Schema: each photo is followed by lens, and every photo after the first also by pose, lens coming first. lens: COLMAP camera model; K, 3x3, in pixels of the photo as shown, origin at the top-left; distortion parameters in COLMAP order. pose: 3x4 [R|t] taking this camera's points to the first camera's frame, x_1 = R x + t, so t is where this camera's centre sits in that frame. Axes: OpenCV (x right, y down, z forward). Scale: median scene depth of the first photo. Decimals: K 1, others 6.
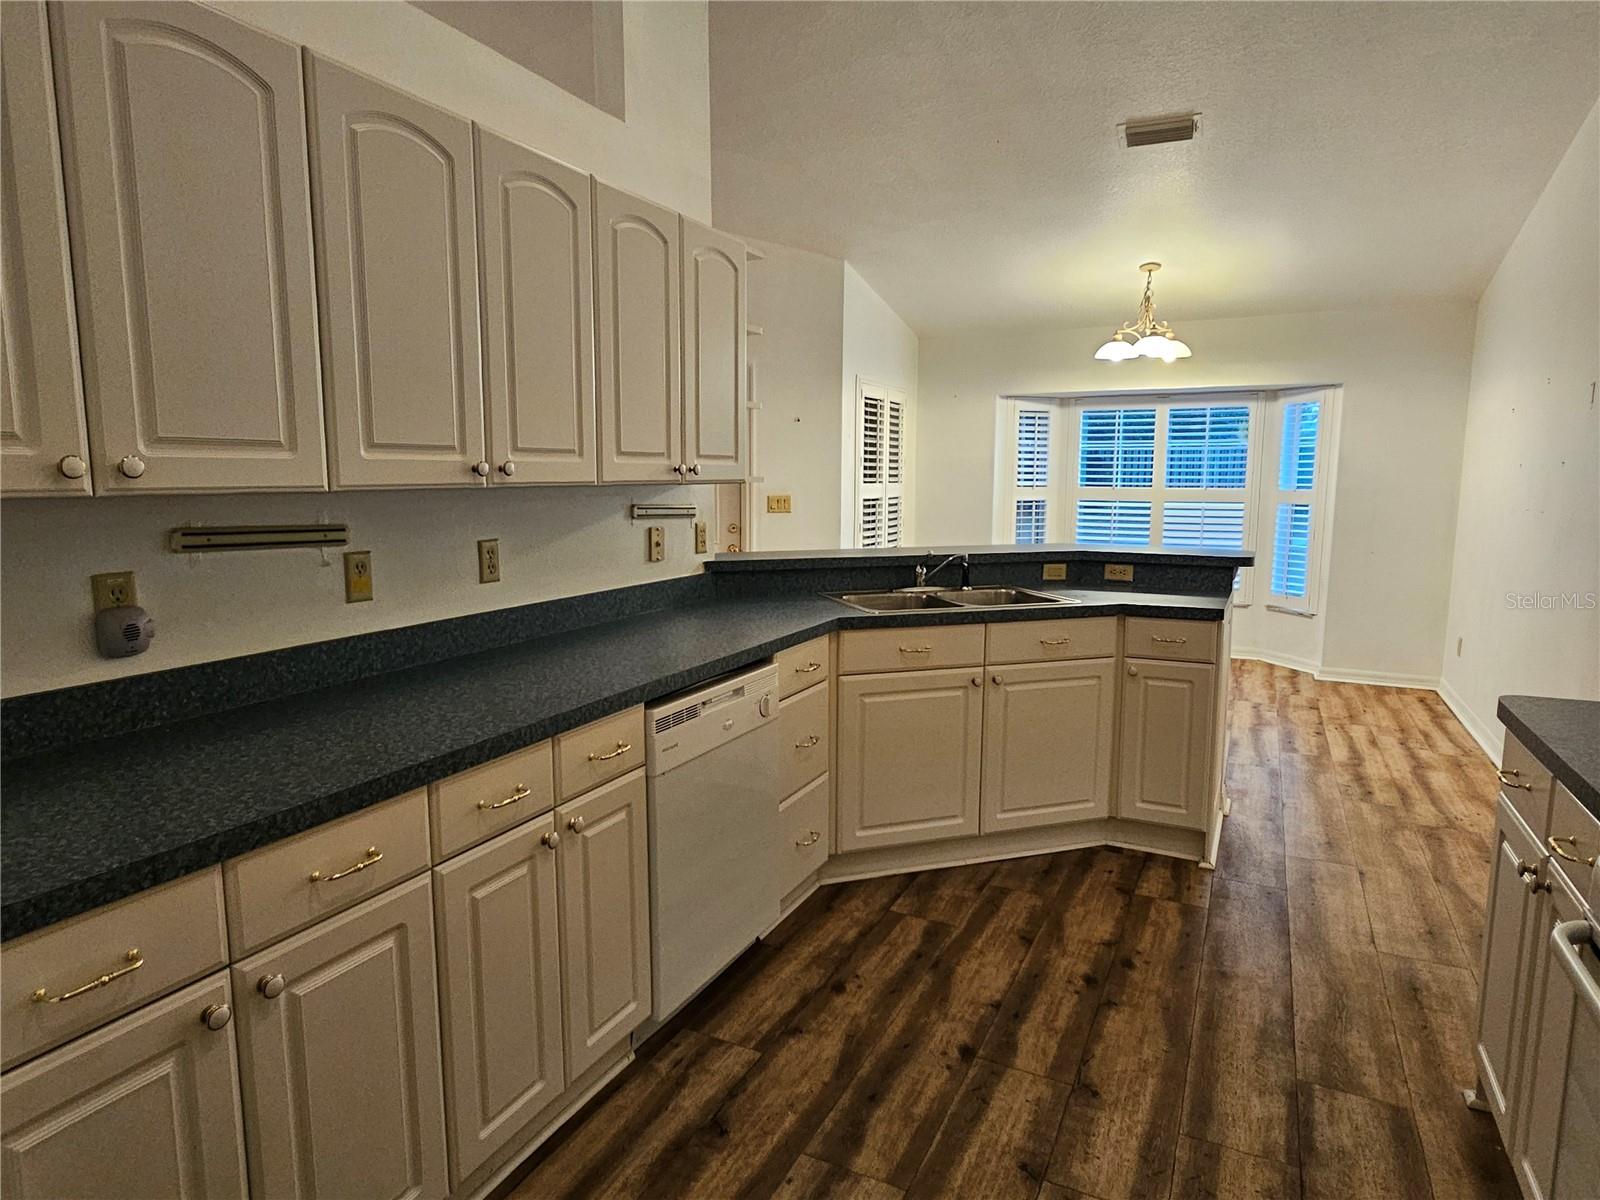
lens RADIAL K [[921.5, 0, 800.5], [0, 921.5, 597.8], [0, 0, 1]] dist [-0.004817, -0.002395]
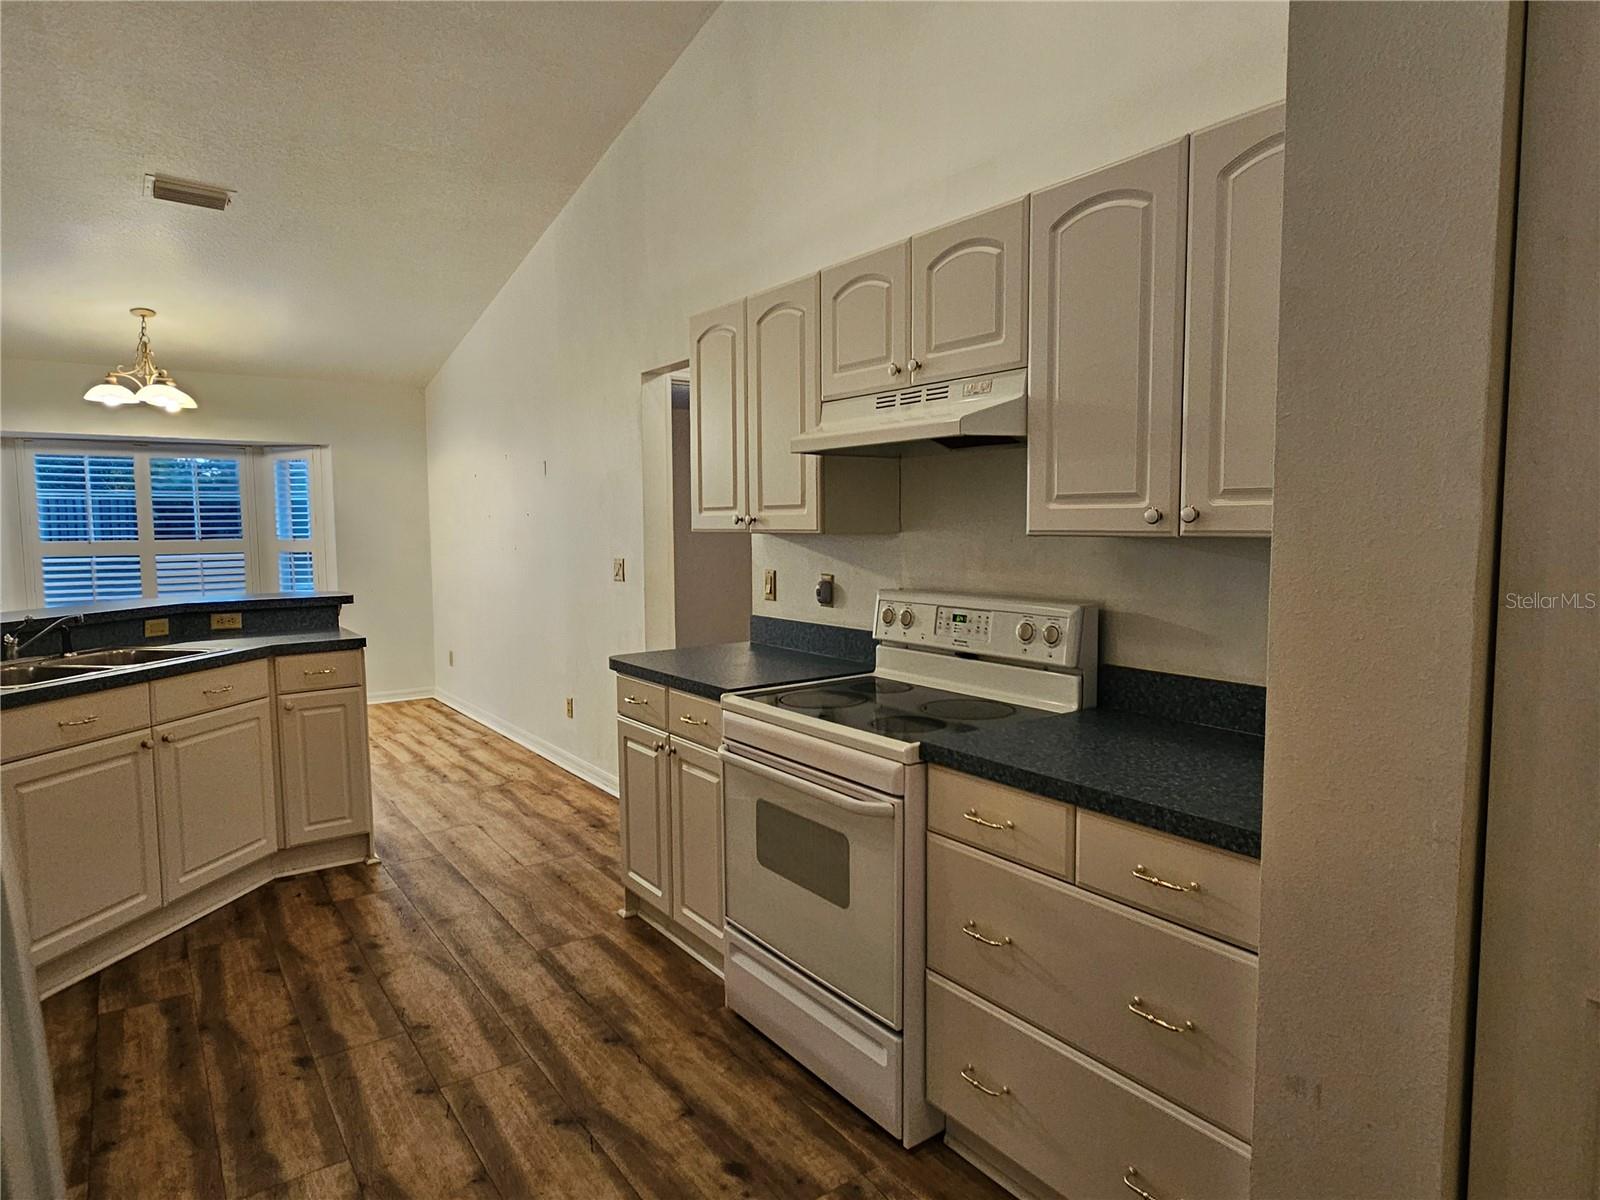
lens RADIAL K [[921.5, 0, 798.3], [0, 921.5, 595.6], [0, 0, 1]] dist [-0.004817, -0.002395]
pose [[0.461821, -0.076347, 0.883681, -0.306245], [0.127189, 0.991693, 0.019208, 0.006672], [-0.877806, 0.103523, 0.467695, -0.040320]]
